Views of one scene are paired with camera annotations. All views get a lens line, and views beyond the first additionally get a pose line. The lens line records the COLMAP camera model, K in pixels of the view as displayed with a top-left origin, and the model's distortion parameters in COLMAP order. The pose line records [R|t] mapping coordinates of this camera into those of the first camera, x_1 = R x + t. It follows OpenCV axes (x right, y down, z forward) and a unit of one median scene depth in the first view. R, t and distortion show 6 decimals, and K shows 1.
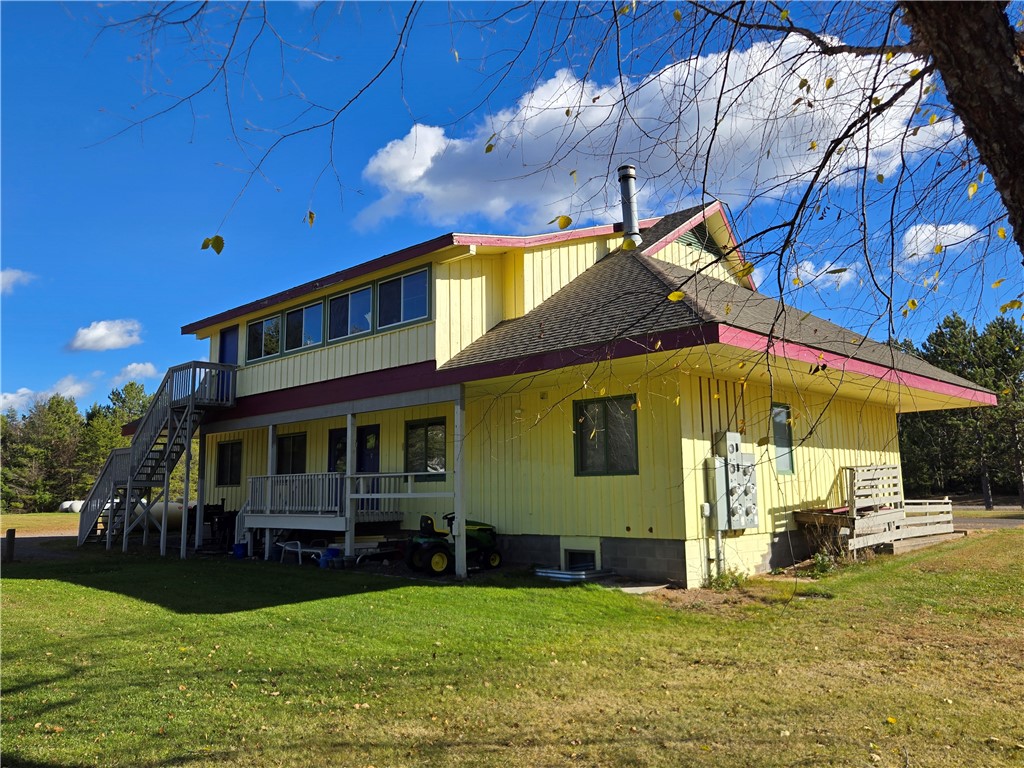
lens RADIAL K [[783.7, 0, 512.0], [0, 783.7, 384.0], [0, 0, 1]] dist [0.056328, -0.000444]
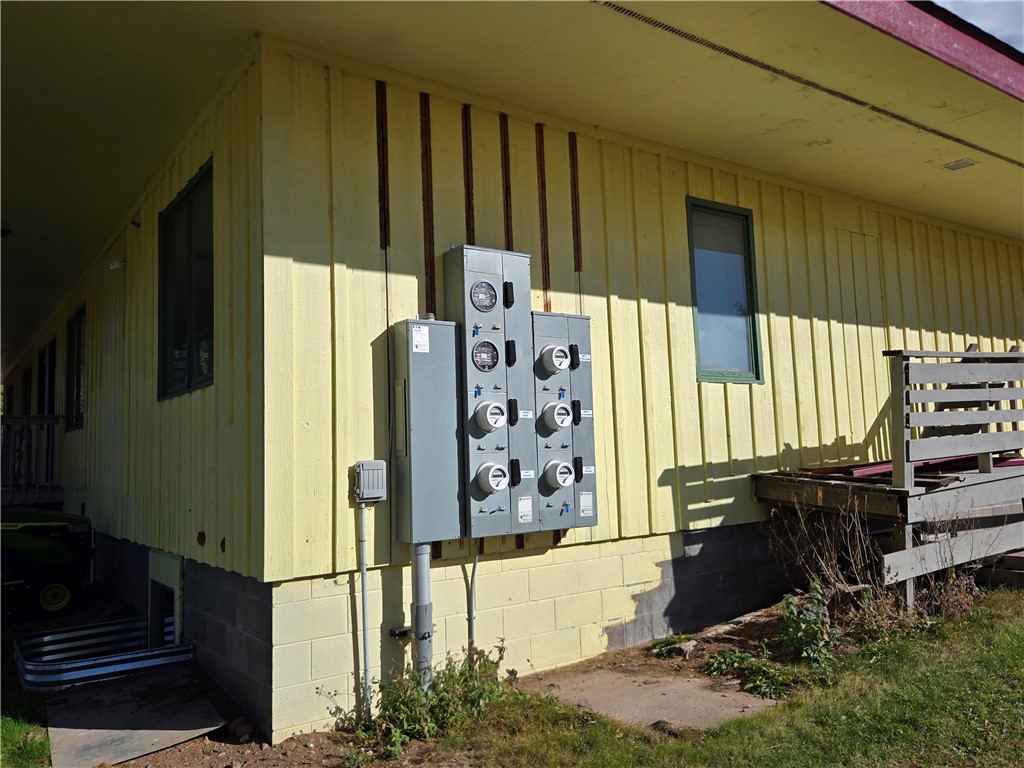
lens RADIAL K [[783.7, 0, 512.0], [0, 783.7, 384.0], [0, 0, 1]] dist [0.056328, -0.000444]
pose [[0.983805, -0.034595, -0.175873, 0.347044], [0.044359, 0.997667, 0.051892, 0.102229], [0.173667, -0.058853, 0.983044, 0.672222]]
